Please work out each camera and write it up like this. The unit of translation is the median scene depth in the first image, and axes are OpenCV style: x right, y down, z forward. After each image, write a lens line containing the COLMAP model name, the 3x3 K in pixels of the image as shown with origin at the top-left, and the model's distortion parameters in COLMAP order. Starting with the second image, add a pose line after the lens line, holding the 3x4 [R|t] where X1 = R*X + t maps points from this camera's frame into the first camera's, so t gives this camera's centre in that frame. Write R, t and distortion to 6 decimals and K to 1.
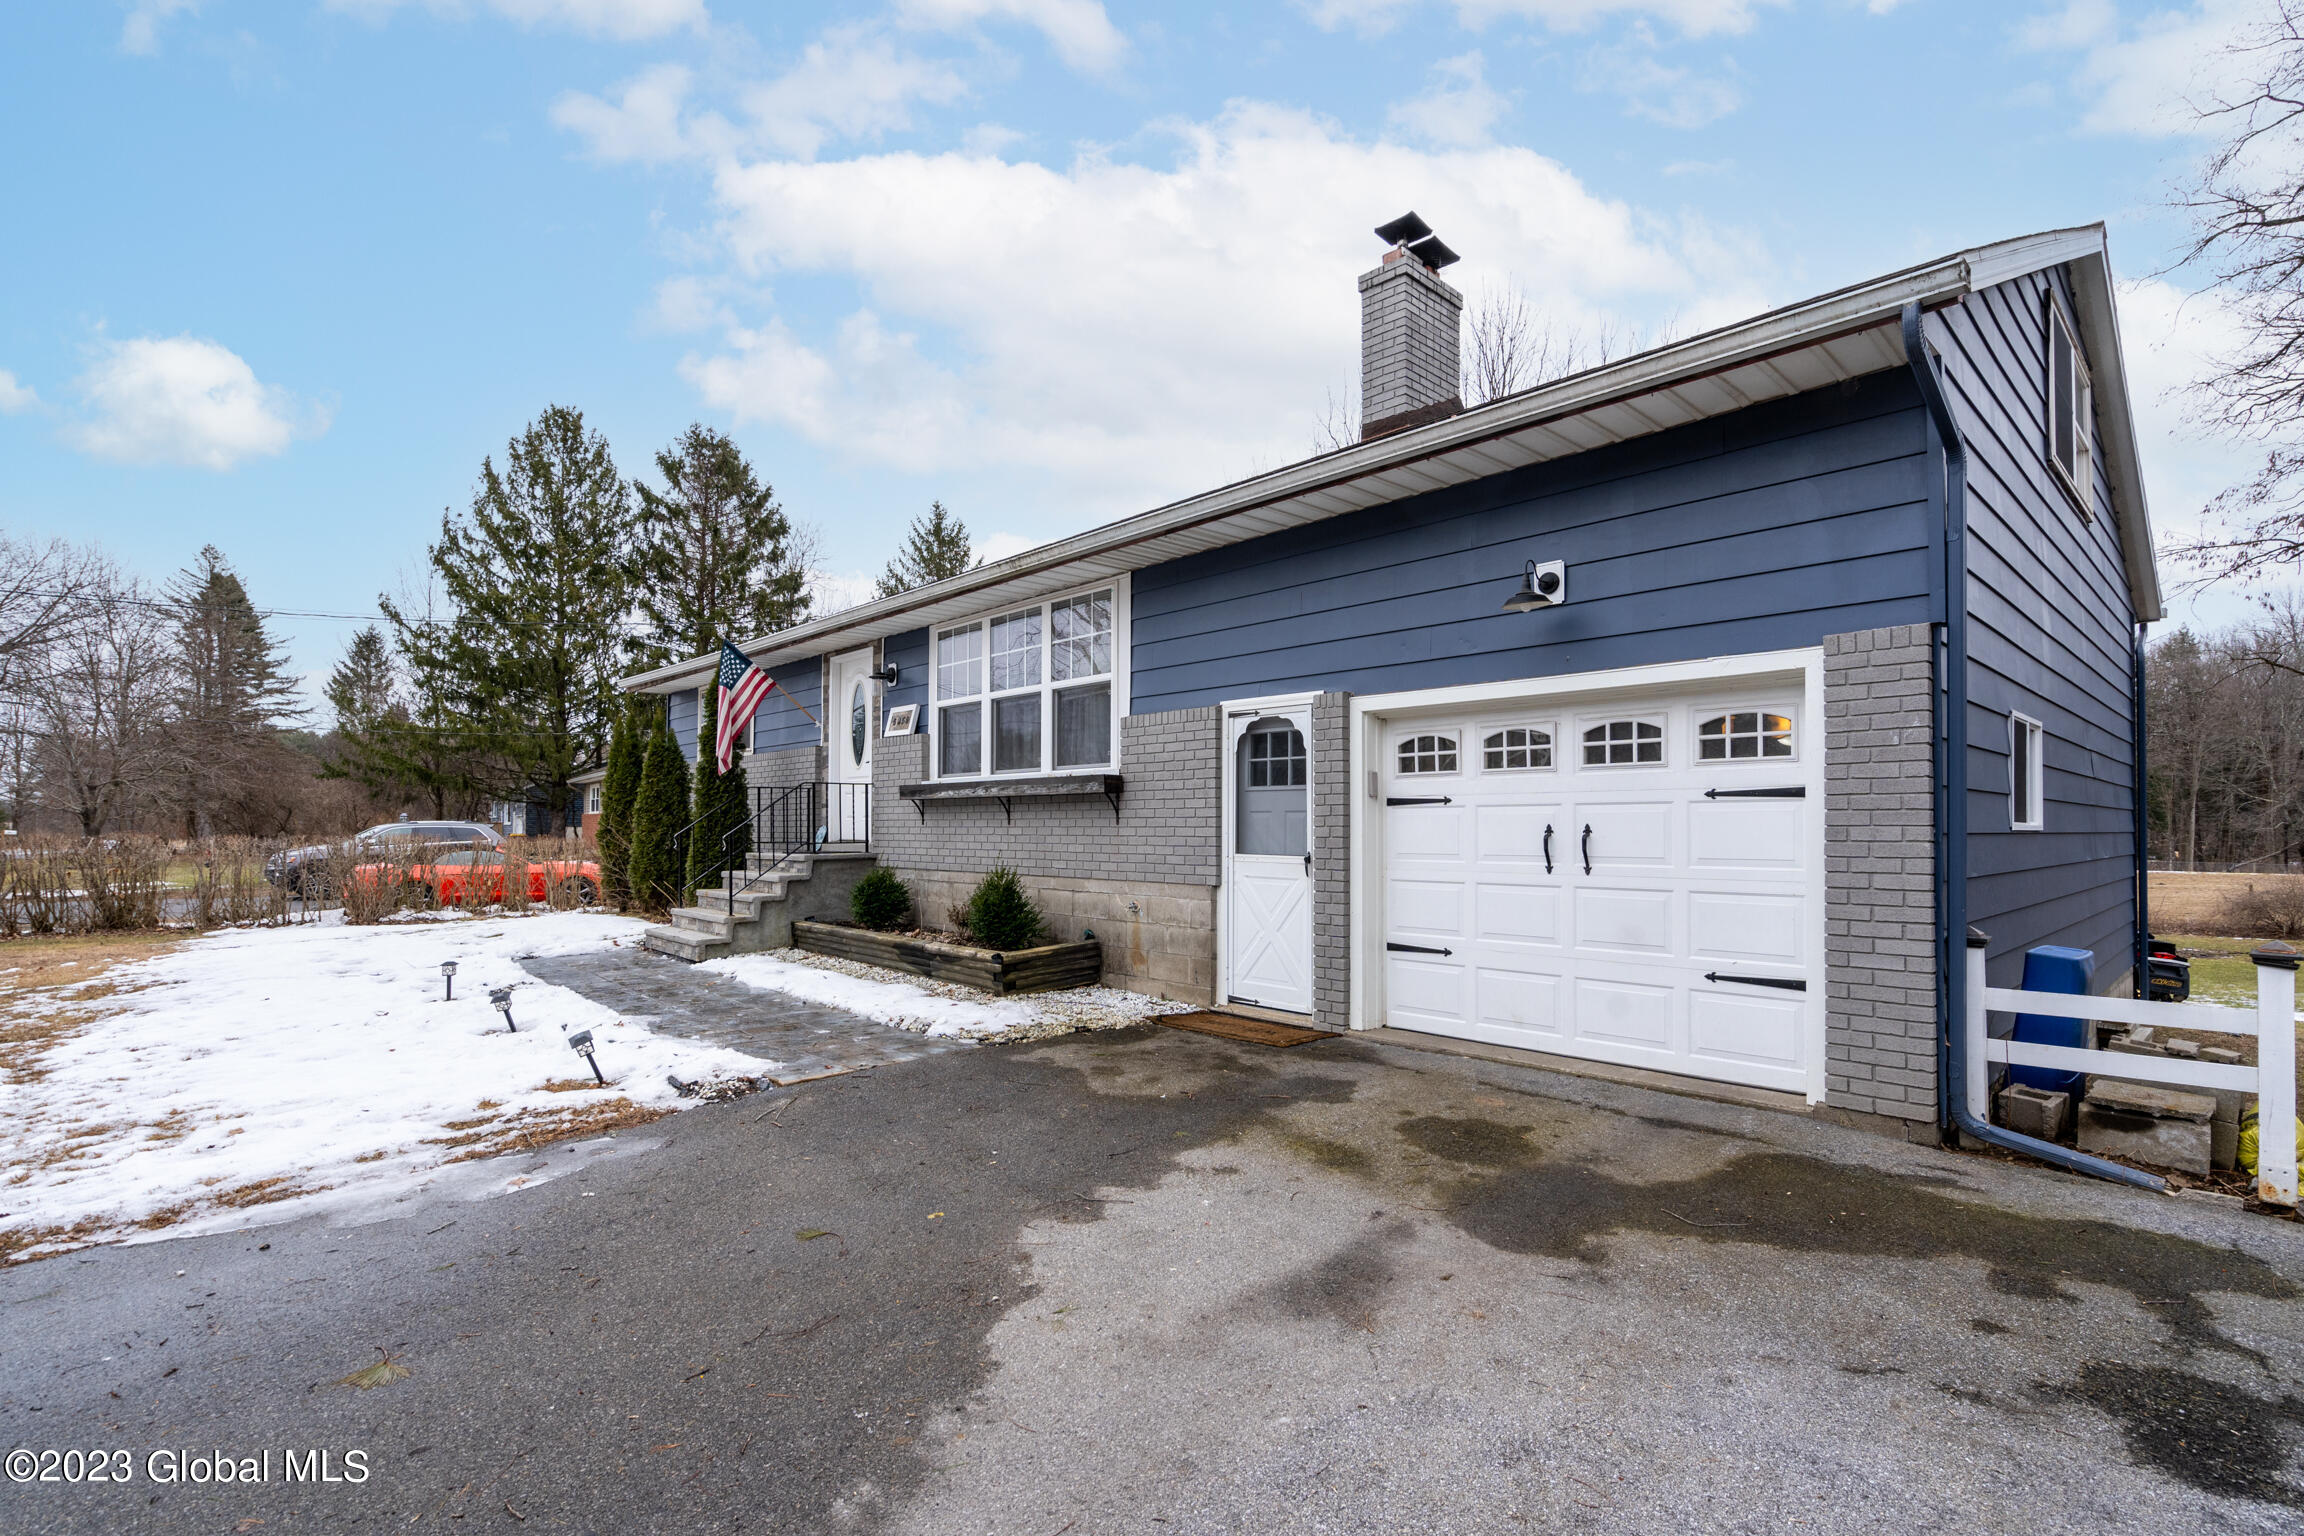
lens RADIAL K [[1052.6, 0, 1181.8], [0, 1052.6, 799.1], [0, 0, 1]] dist [-0.011807, 0.009659]
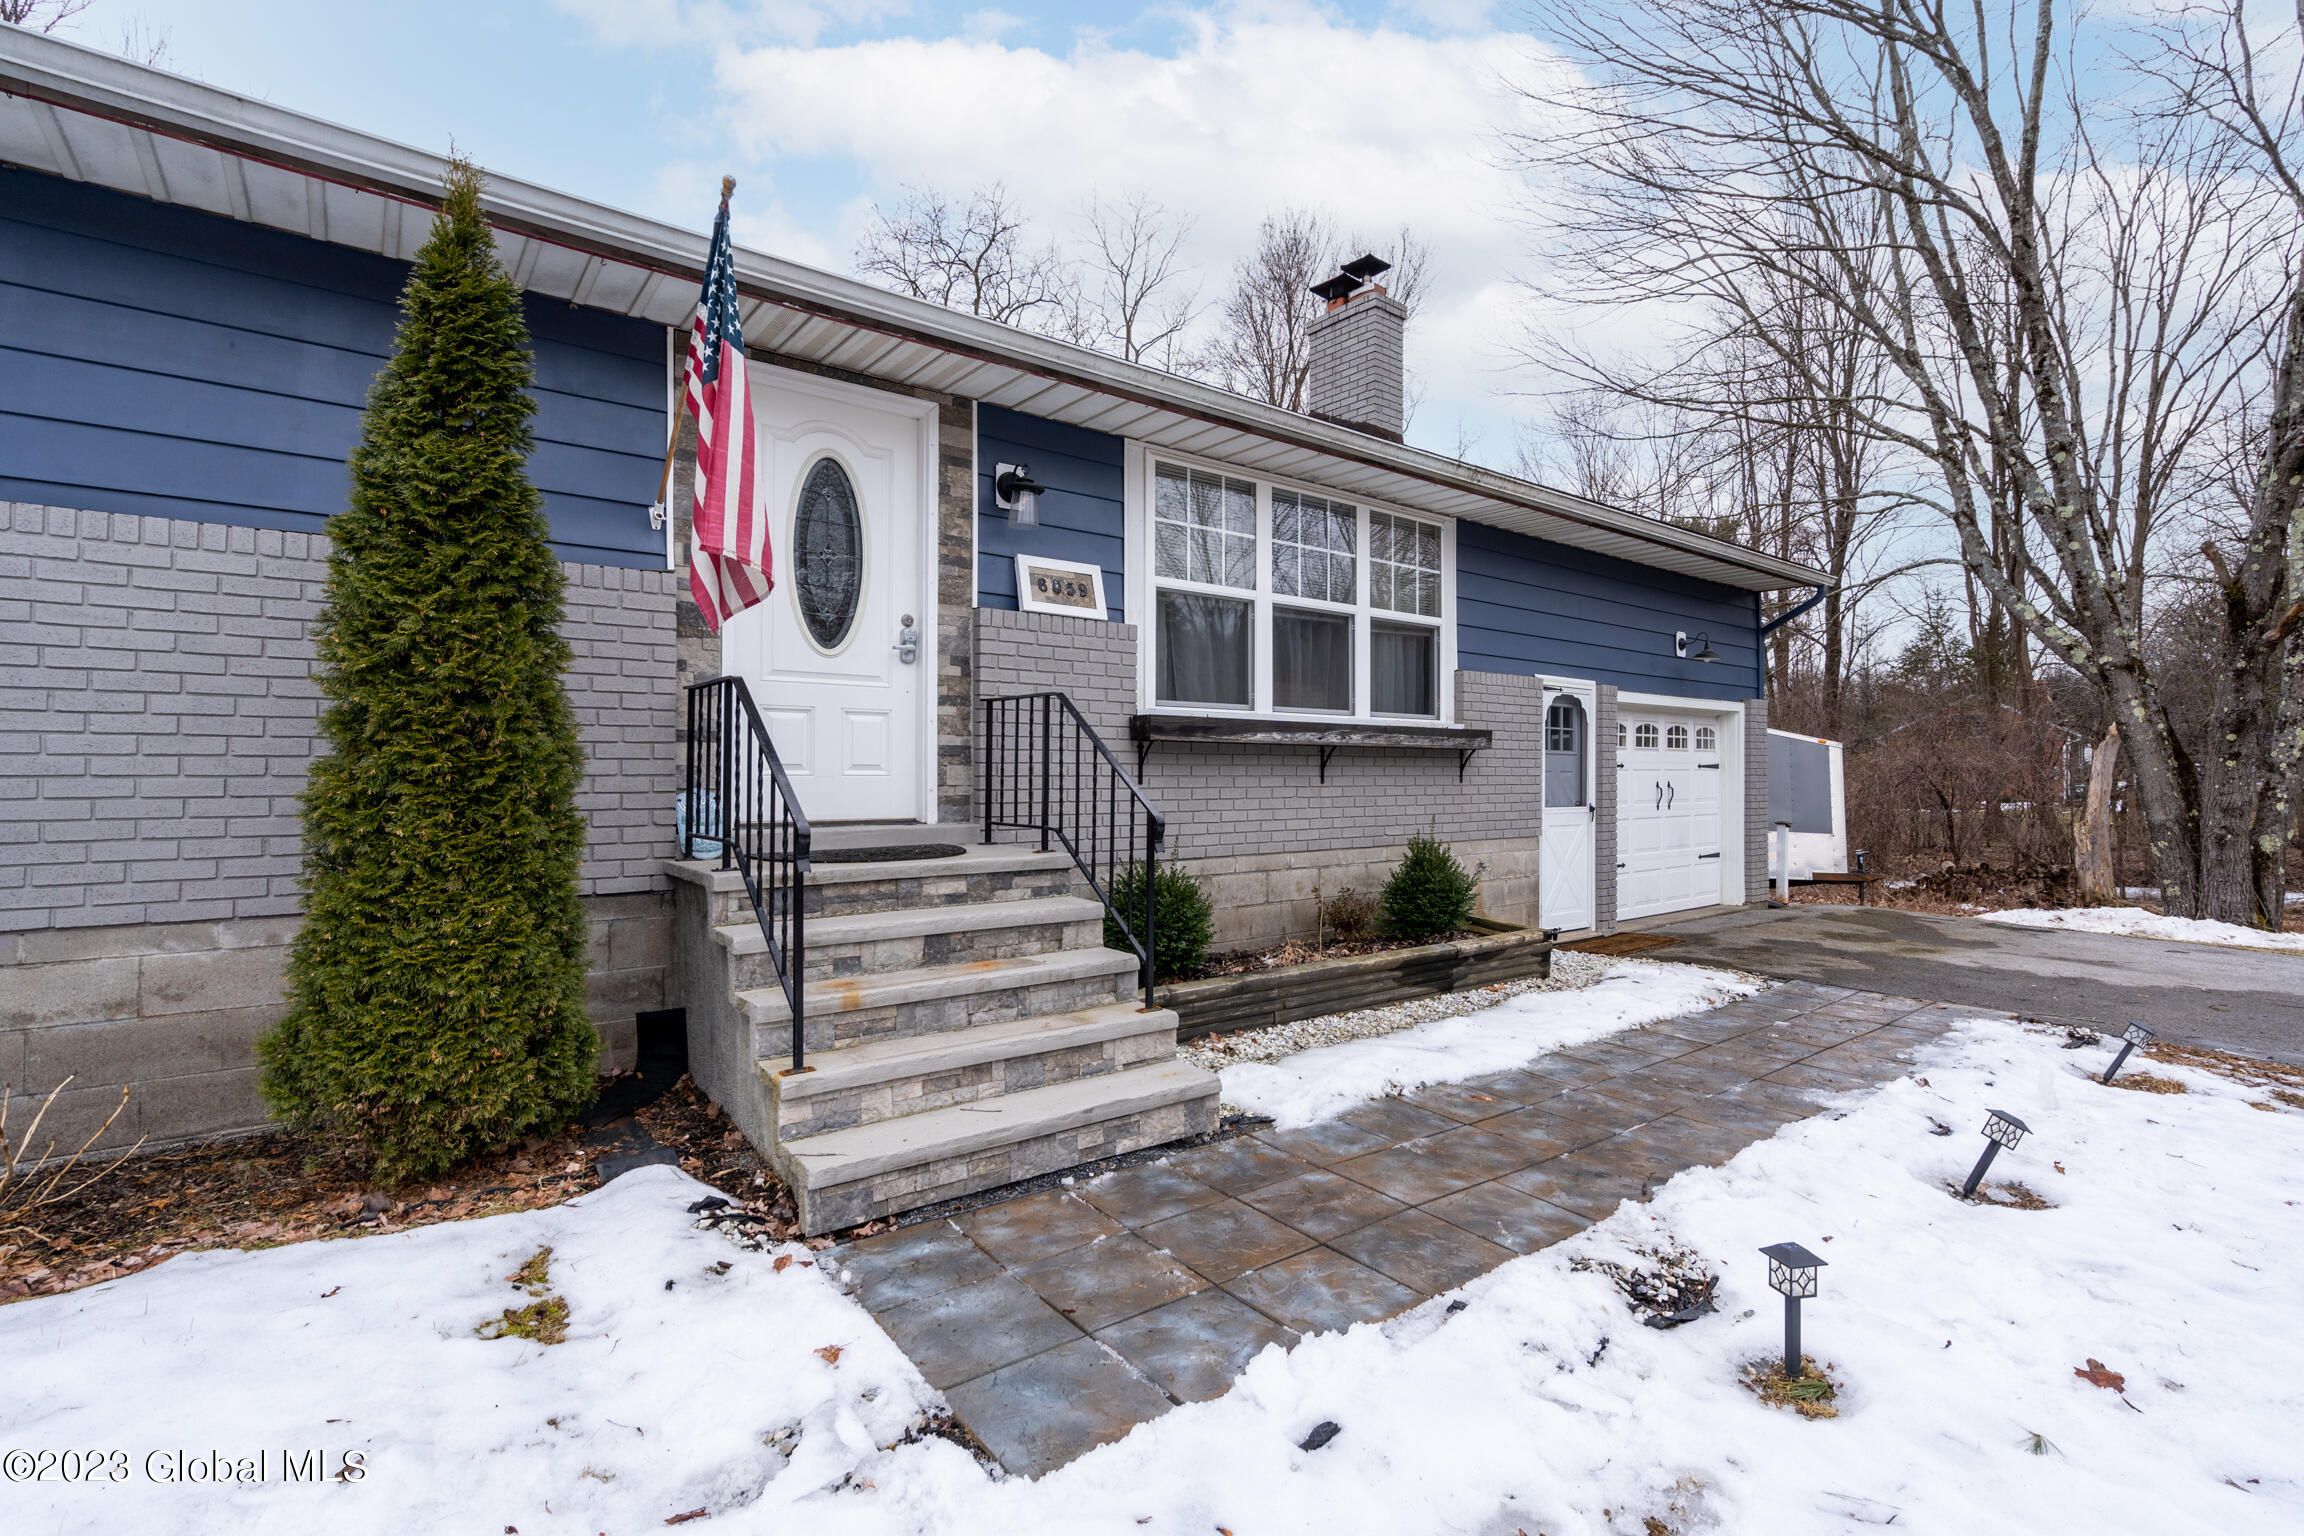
lens RADIAL K [[1064.3, 0, 1189.2], [0, 1064.3, 770.0], [0, 0, 1]] dist [-0.017248, 0.015460]
pose [[0.081256, 0.006285, 0.996673, -1.032135], [-0.024147, 0.999699, -0.004335, 0.022682], [-0.996401, -0.023715, 0.081384, 1.160468]]
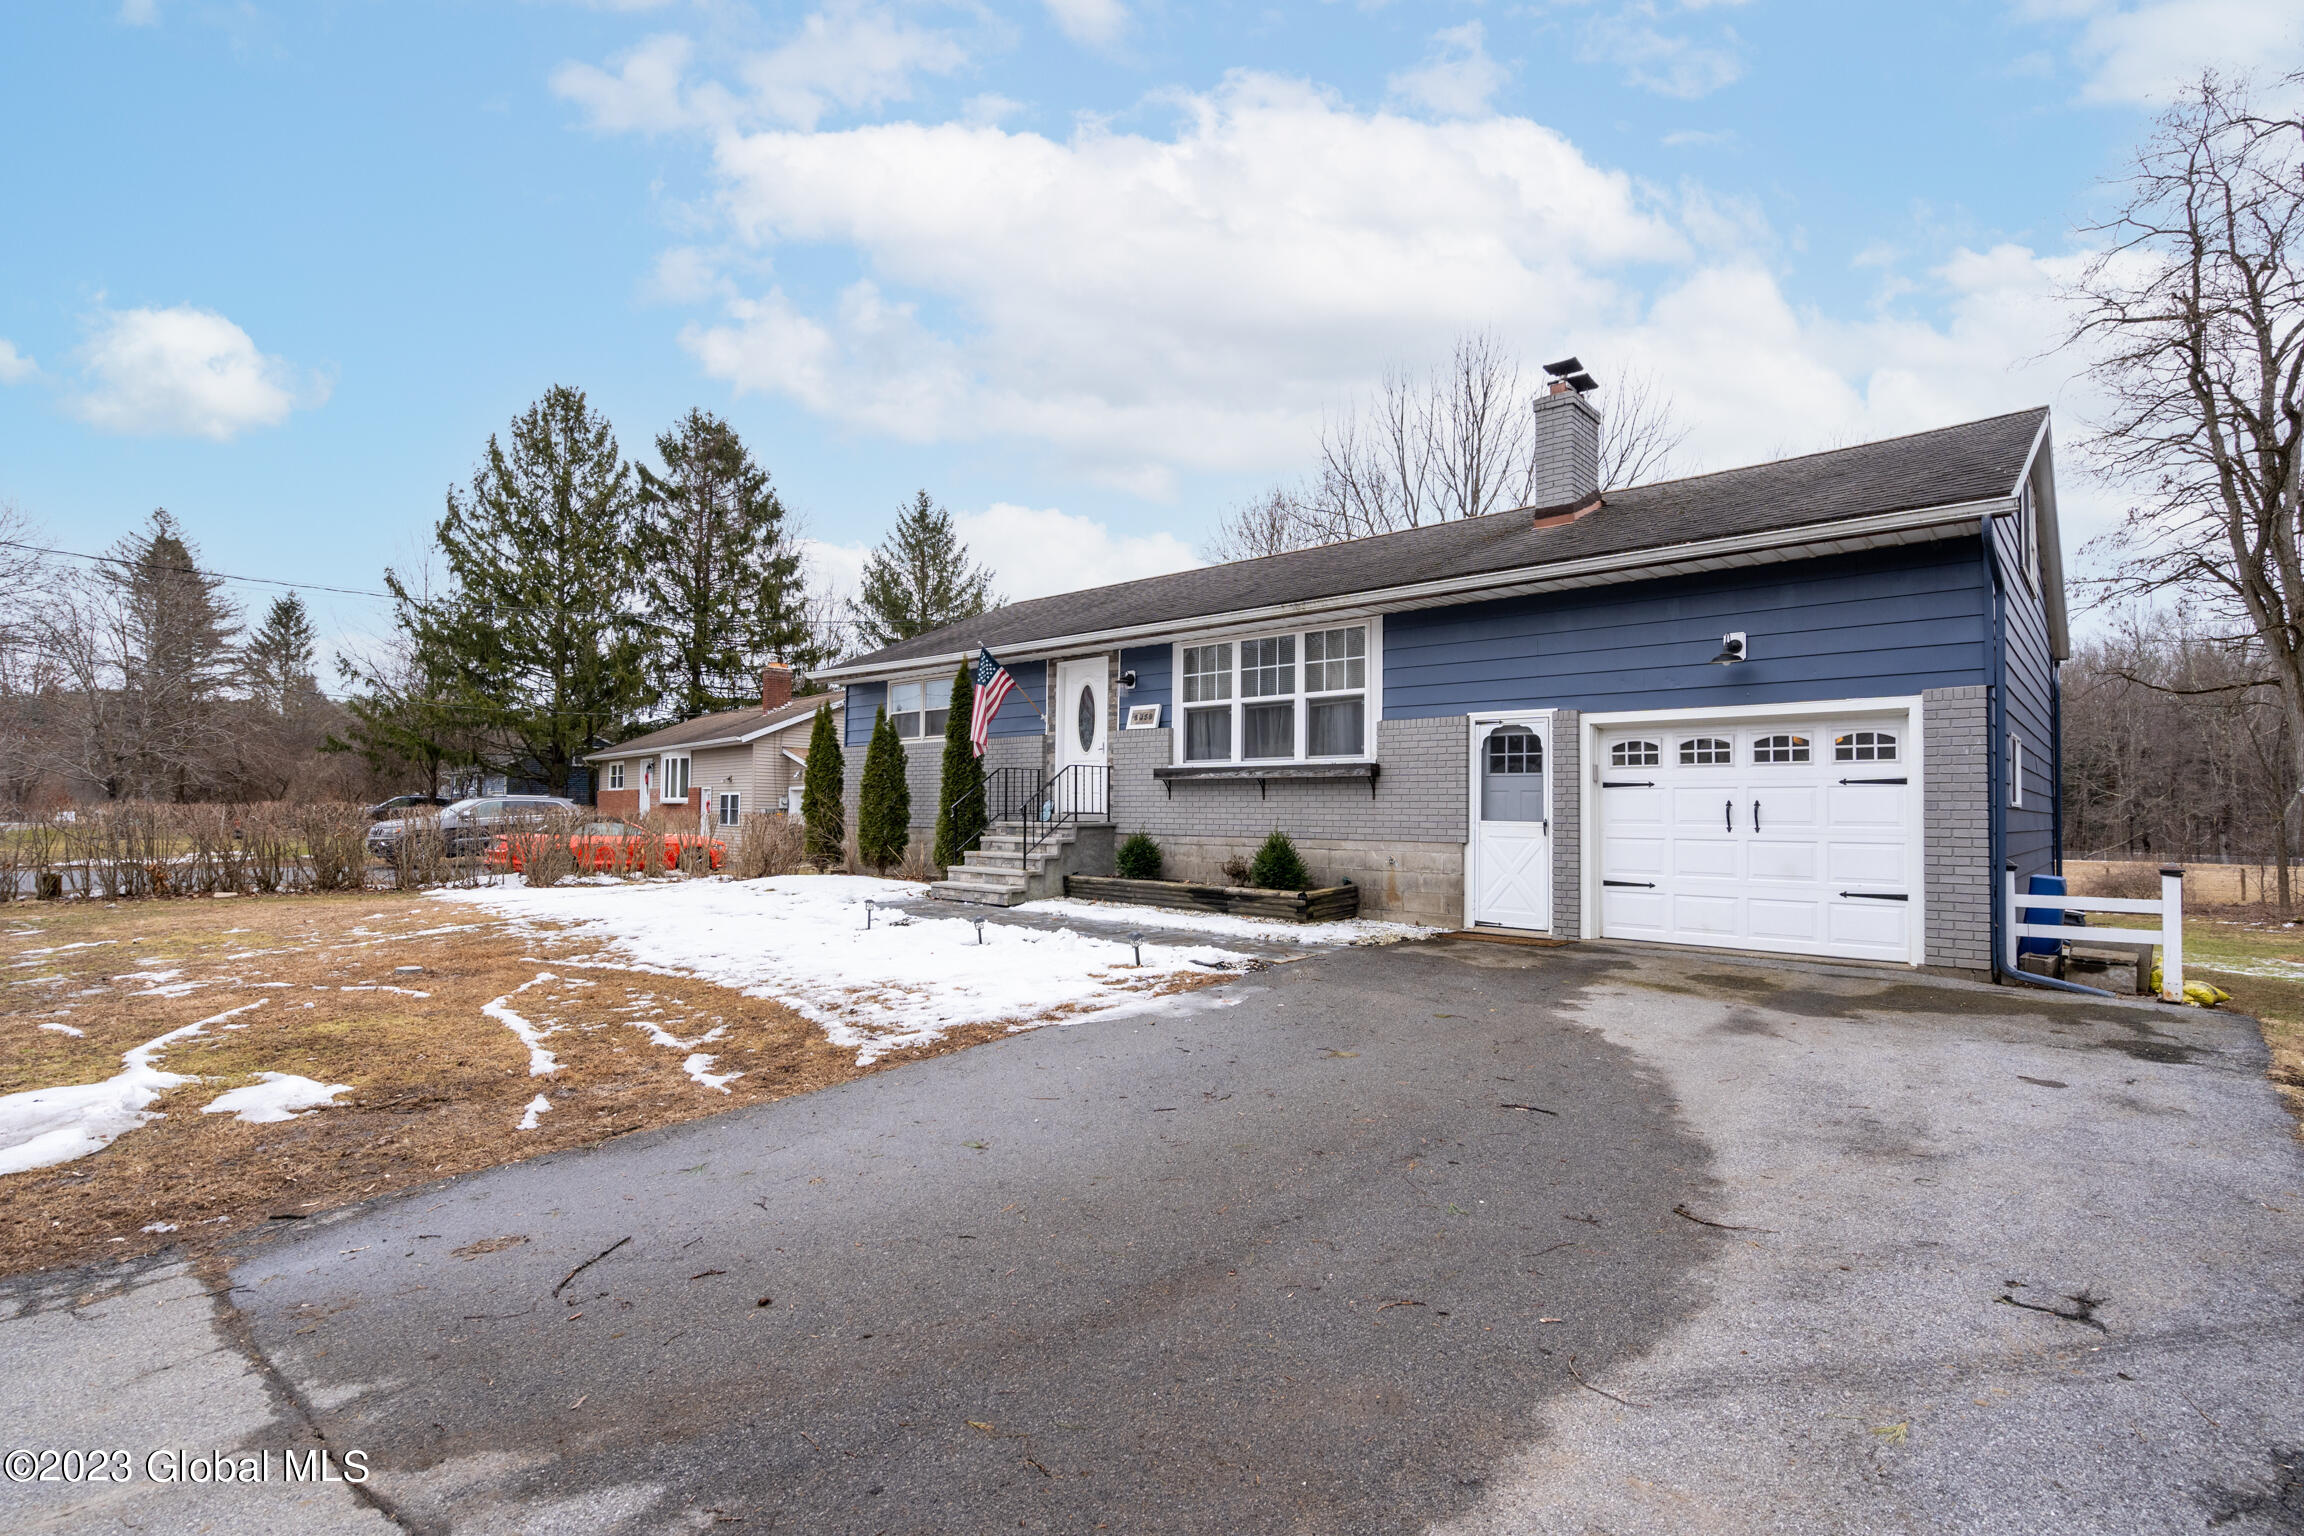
lens RADIAL K [[1064.3, 0, 1189.2], [0, 1064.3, 770.0], [0, 0, 1]] dist [-0.017248, 0.015460]
pose [[0.996358, 0.012215, 0.084391, -0.414983], [-0.011175, 0.999856, -0.012780, 0.005912], [-0.084535, 0.011791, 0.996351, -0.353948]]
